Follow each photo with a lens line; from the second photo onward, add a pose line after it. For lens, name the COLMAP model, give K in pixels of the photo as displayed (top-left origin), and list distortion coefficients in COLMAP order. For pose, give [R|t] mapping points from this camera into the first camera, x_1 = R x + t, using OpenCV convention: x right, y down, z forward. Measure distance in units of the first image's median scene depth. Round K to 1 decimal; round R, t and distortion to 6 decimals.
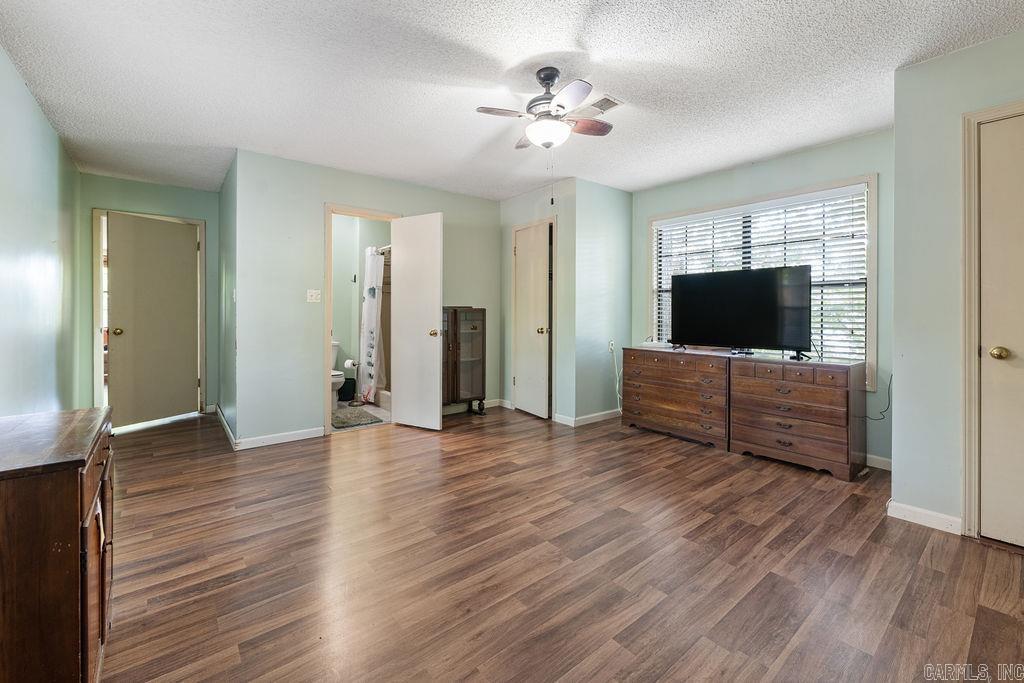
lens RADIAL K [[430.0, 0, 511.4], [0, 430.0, 305.3], [0, 0, 1]] dist [0.000731, 0.000127]
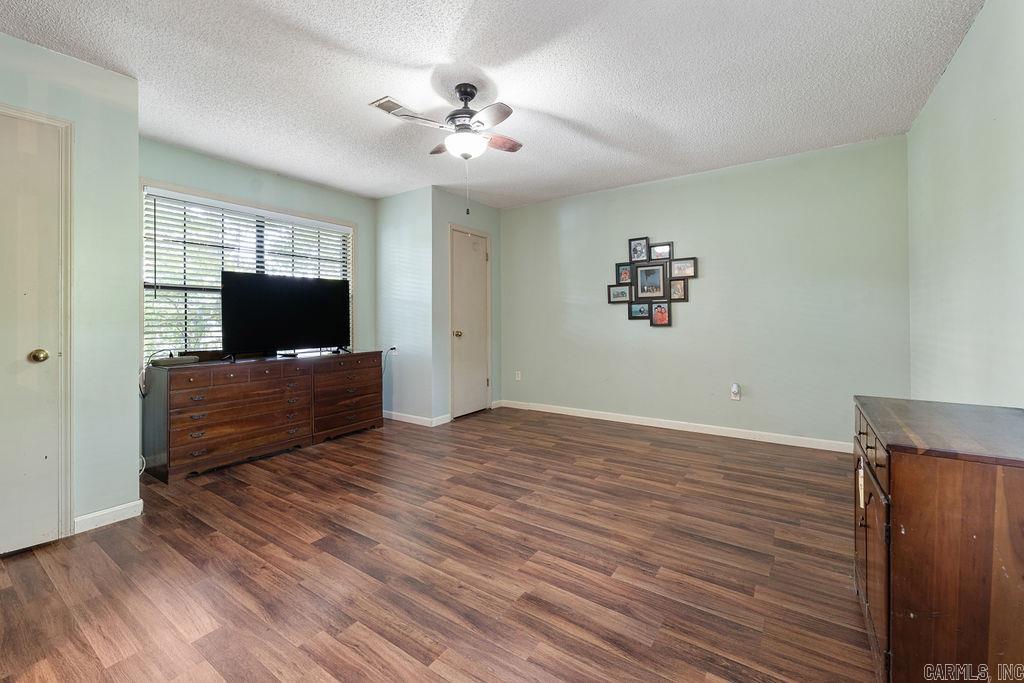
lens RADIAL K [[422.8, 0, 511.5], [0, 422.8, 314.1], [0, 0, 1]] dist [0.016097, 0.000053]
pose [[-0.286697, 0.002539, 0.958018, -0.785338], [-0.013398, 0.999888, -0.006660, 0.013577], [-0.957928, -0.014745, -0.286630, 0.990459]]
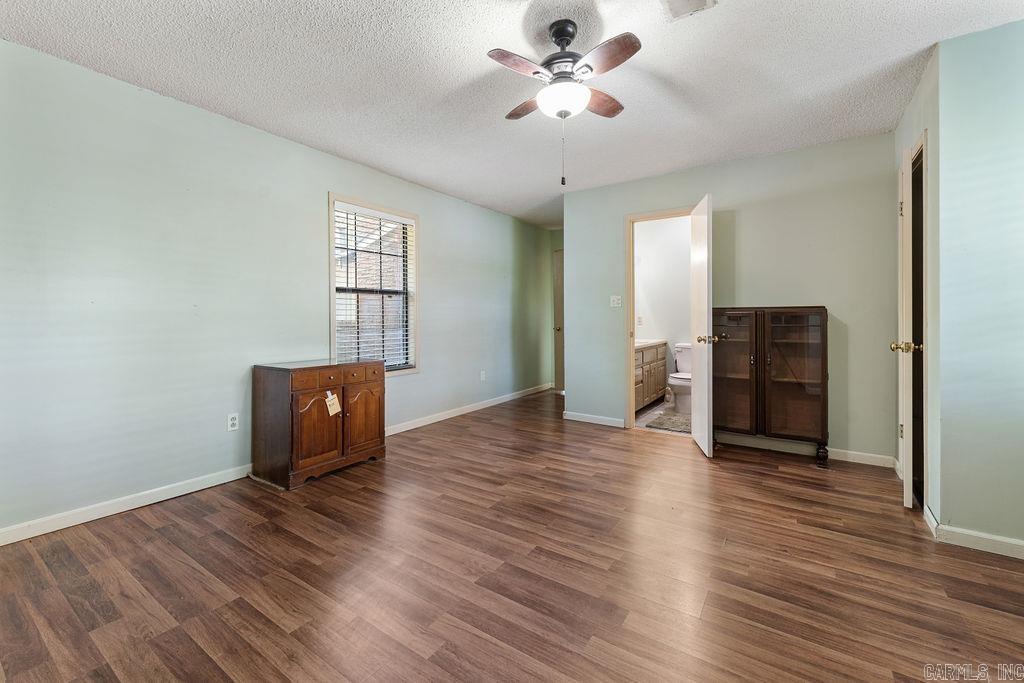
lens RADIAL K [[421.1, 0, 509.7], [0, 421.1, 323.8], [0, 0, 1]] dist [0.001673, 0.000196]
pose [[0.284489, 0.014209, -0.958574, 0.686222], [0.019648, 0.999594, 0.020649, 0.011698], [0.958478, -0.024708, 0.284095, 0.552908]]
